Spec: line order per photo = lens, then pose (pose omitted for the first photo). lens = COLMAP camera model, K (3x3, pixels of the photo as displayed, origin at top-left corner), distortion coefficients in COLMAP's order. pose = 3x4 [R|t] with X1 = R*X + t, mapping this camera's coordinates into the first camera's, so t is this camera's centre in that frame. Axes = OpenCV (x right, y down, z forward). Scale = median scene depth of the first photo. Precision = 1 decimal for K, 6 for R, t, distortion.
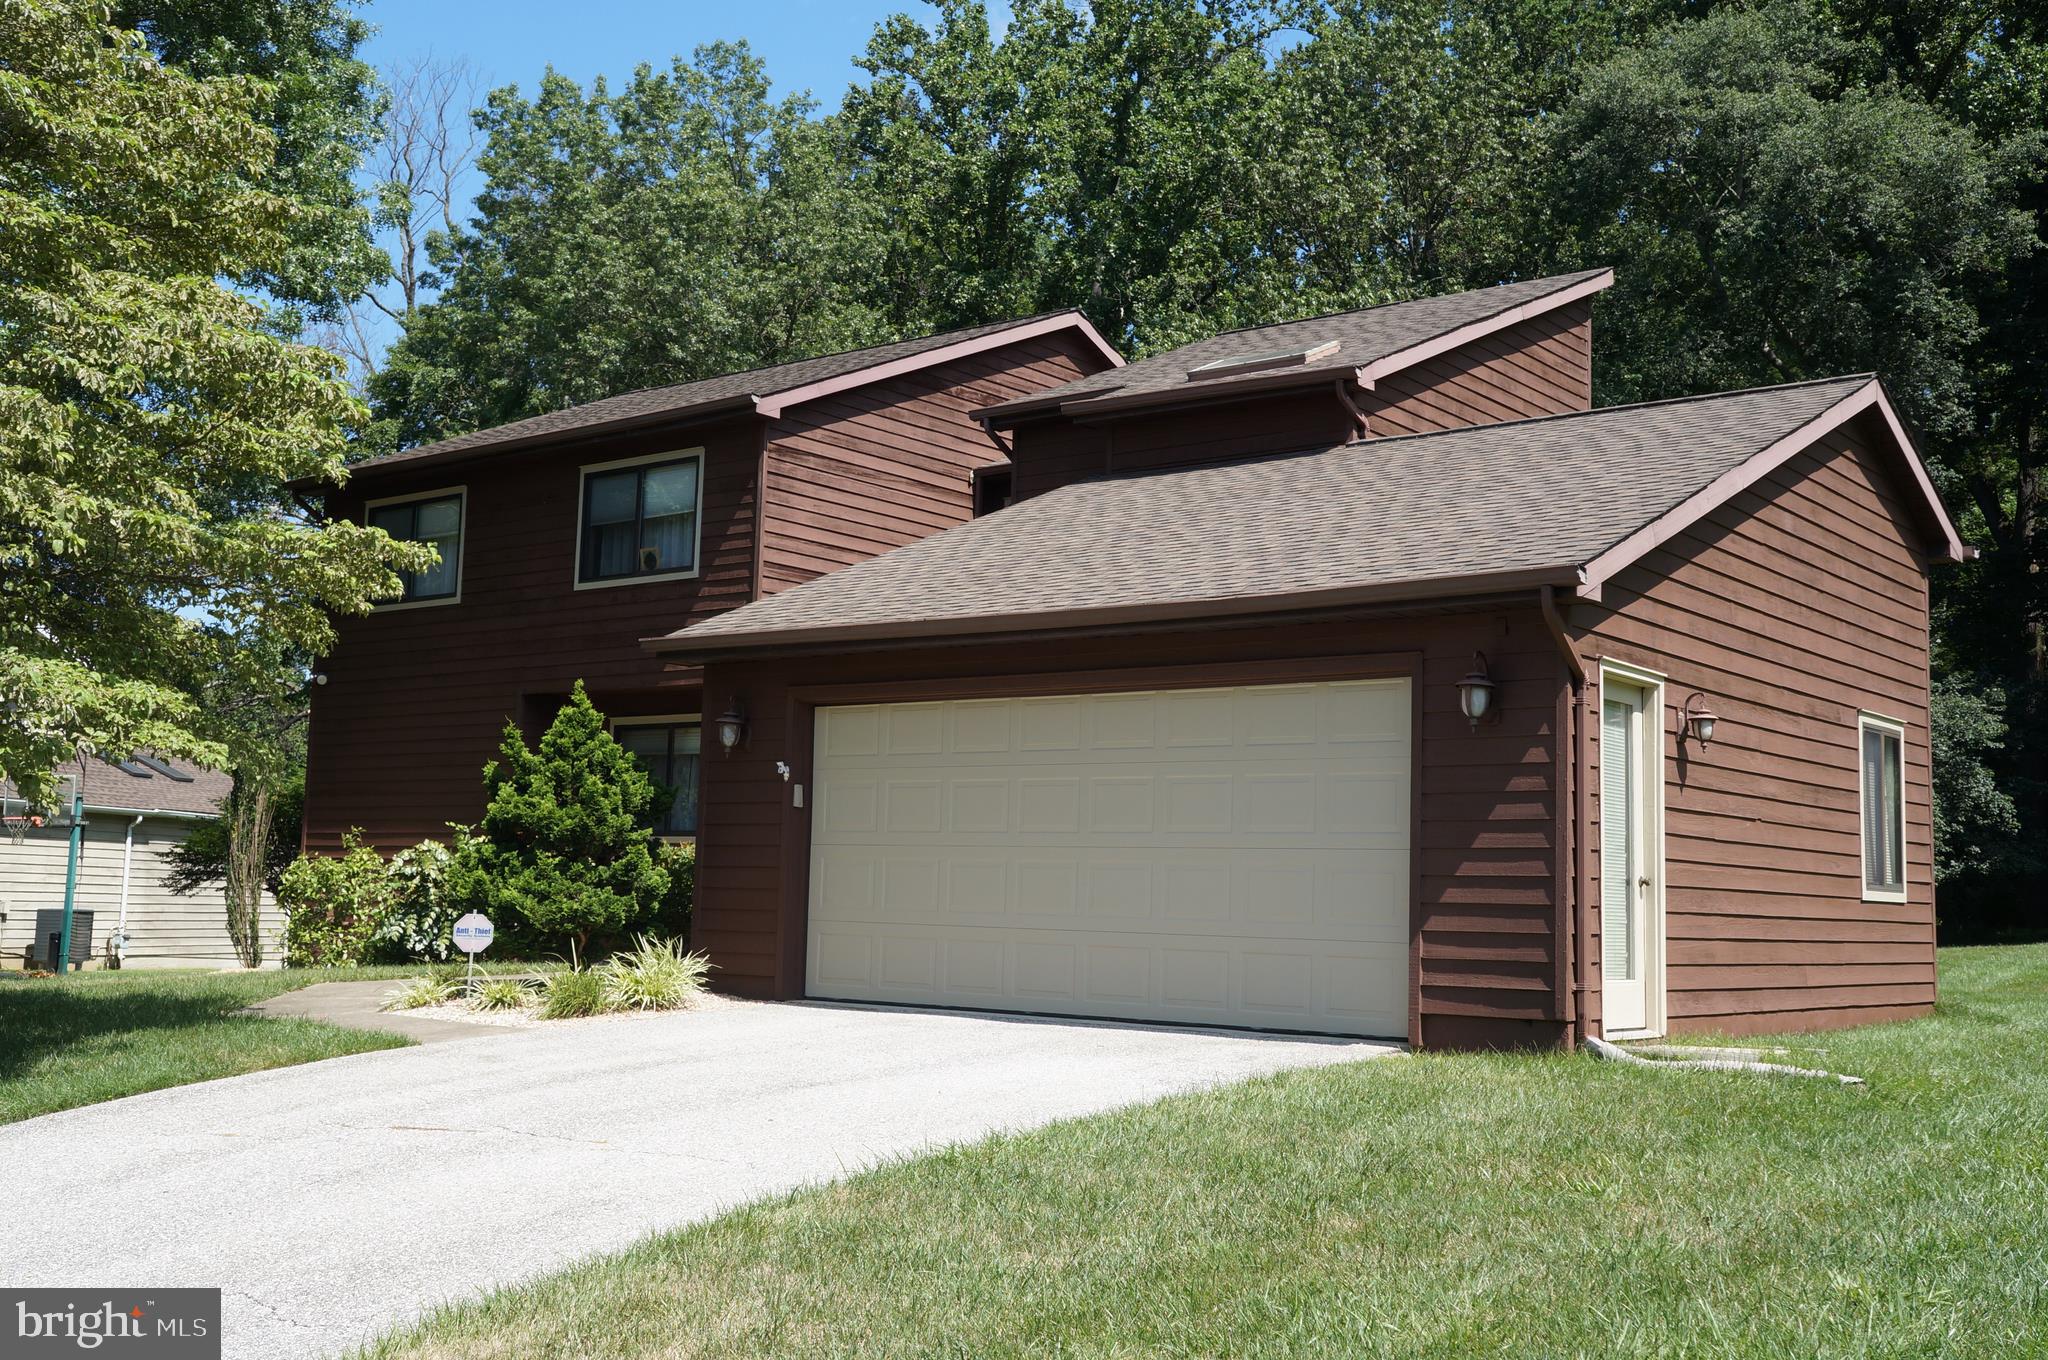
lens RADIAL K [[2112.5, 0, 1024.0], [0, 2112.5, 680.0], [0, 0, 1]] dist [0.002463, 0.038271]
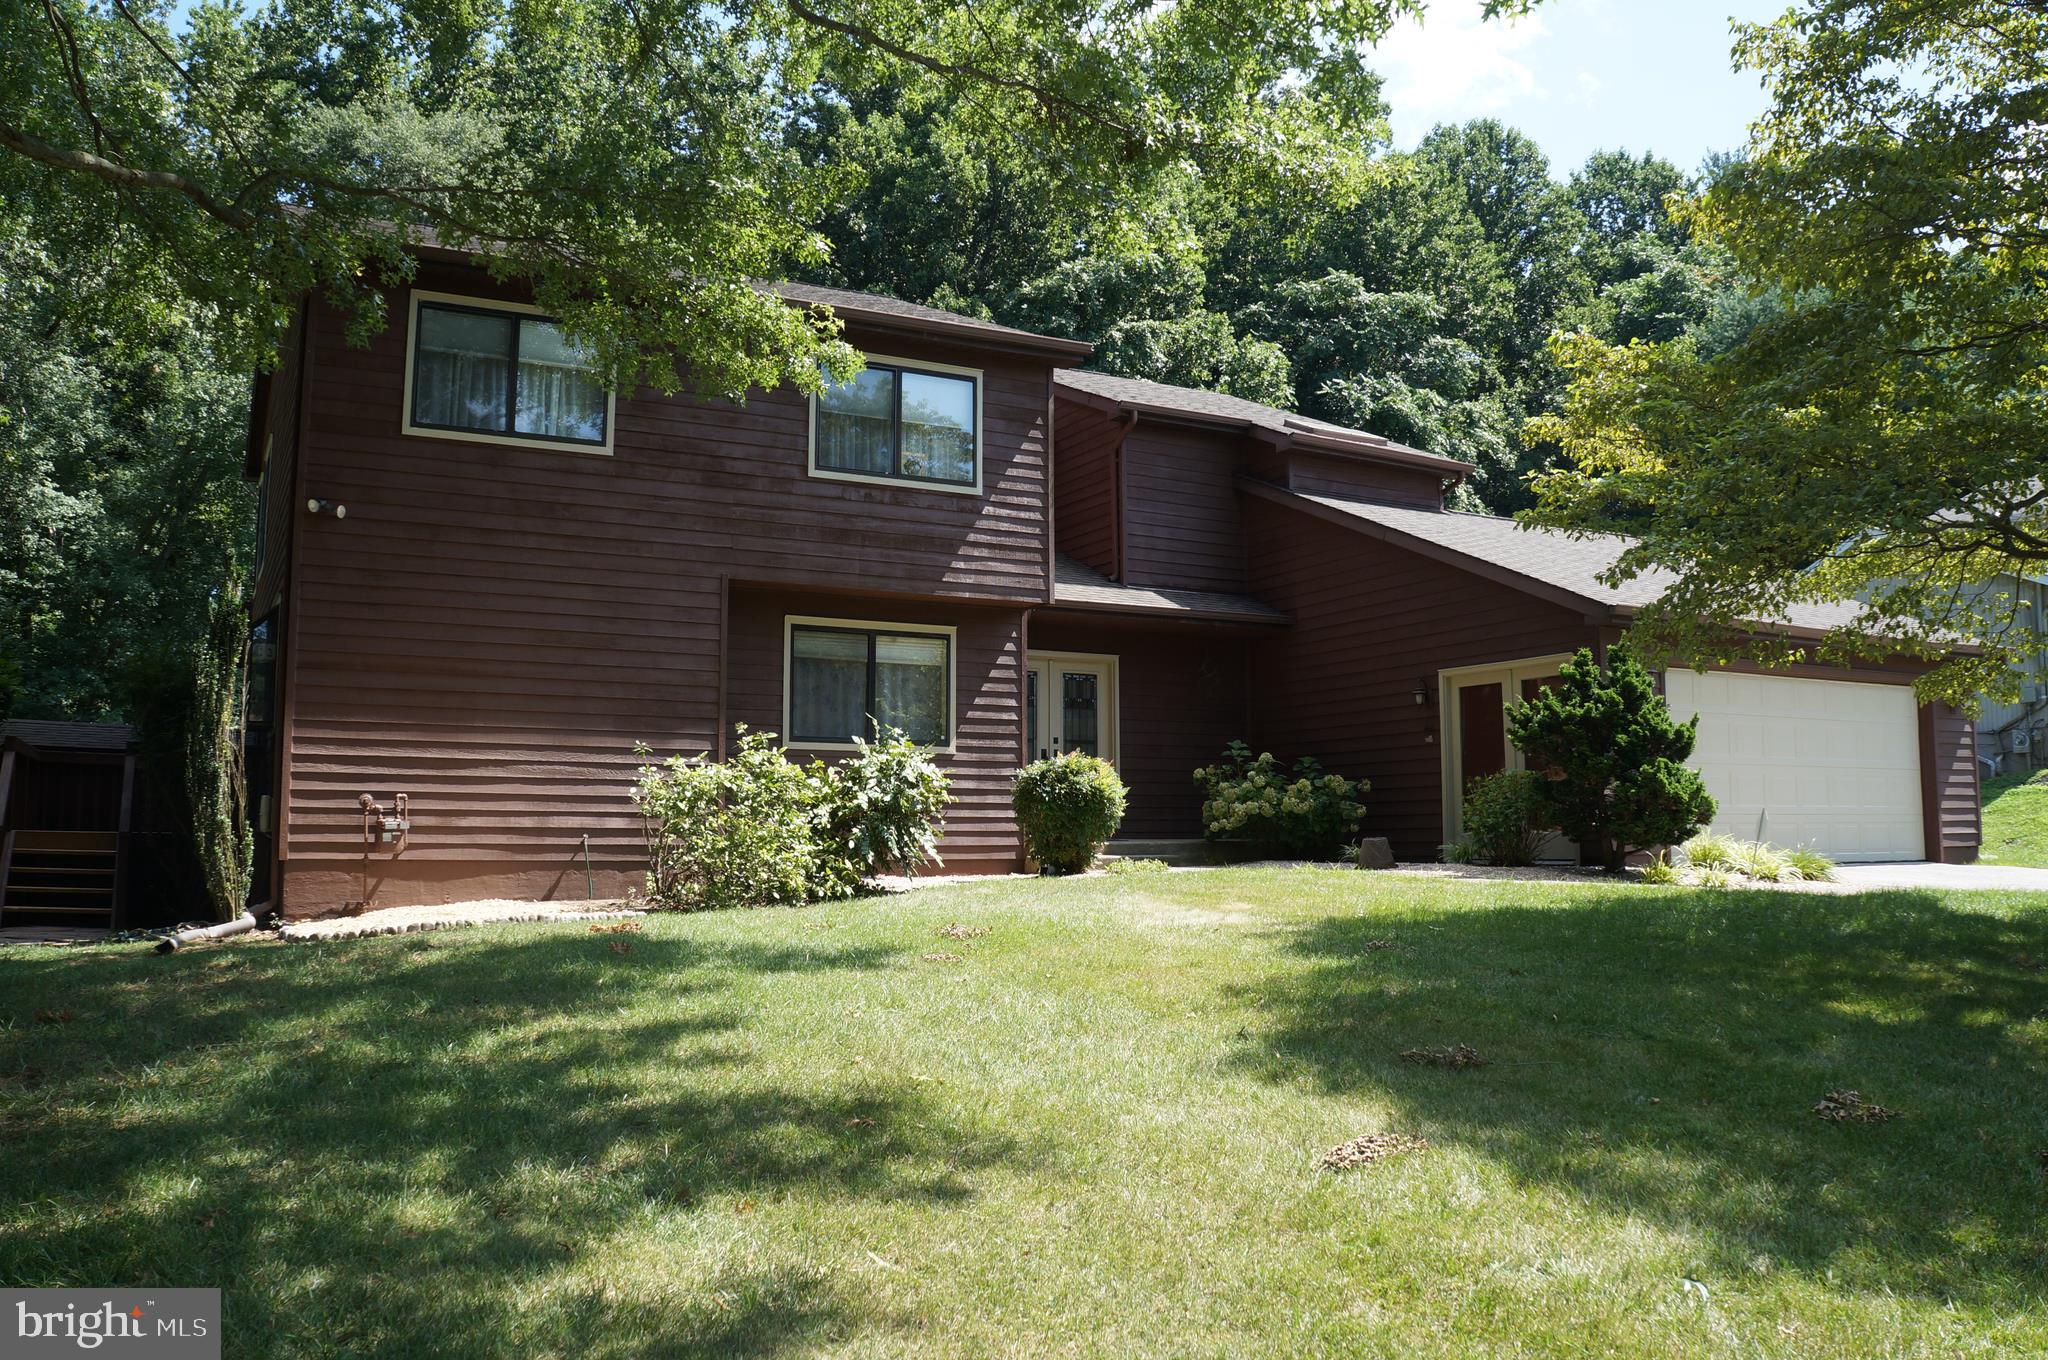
lens RADIAL K [[1591.3, 0, 1024.0], [0, 1591.3, 680.0], [0, 0, 1]] dist [-0.166045, 0.113361]
pose [[0.396226, 0.060447, 0.916161, -0.849263], [-0.087181, 0.995799, -0.027996, 0.060872], [-0.914004, -0.068779, 0.399832, 0.665467]]
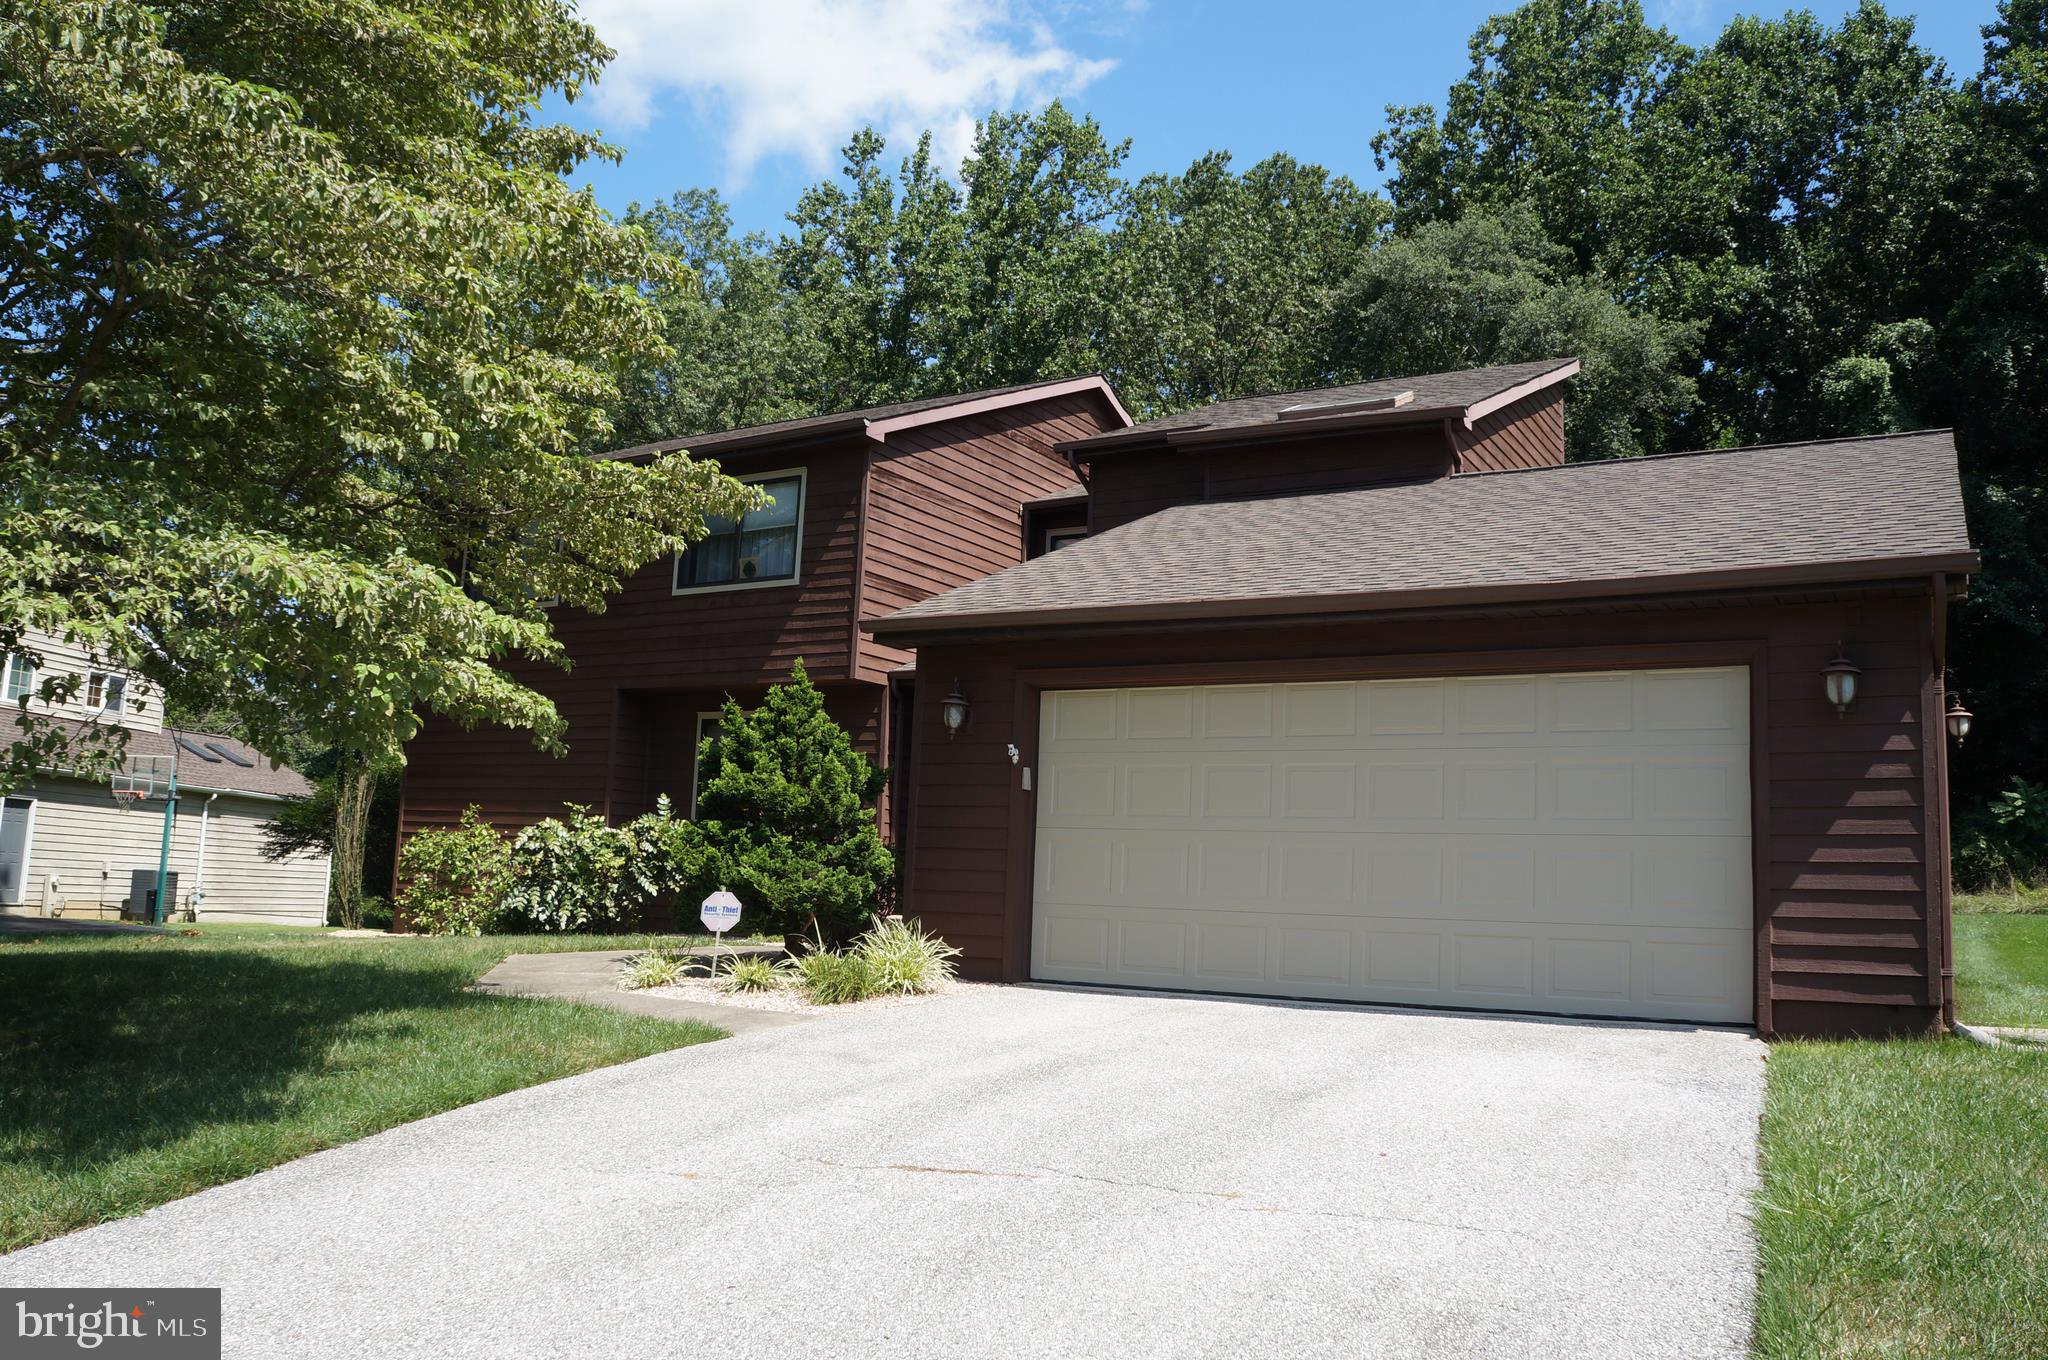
lens RADIAL K [[1591.3, 0, 1024.0], [0, 1591.3, 680.0], [0, 0, 1]] dist [-0.166045, 0.113361]
pose [[0.992280, 0.029487, 0.120462, -0.135859], [-0.026660, 0.999332, -0.025009, 0.018272], [-0.121119, 0.021605, 0.992403, 0.170938]]
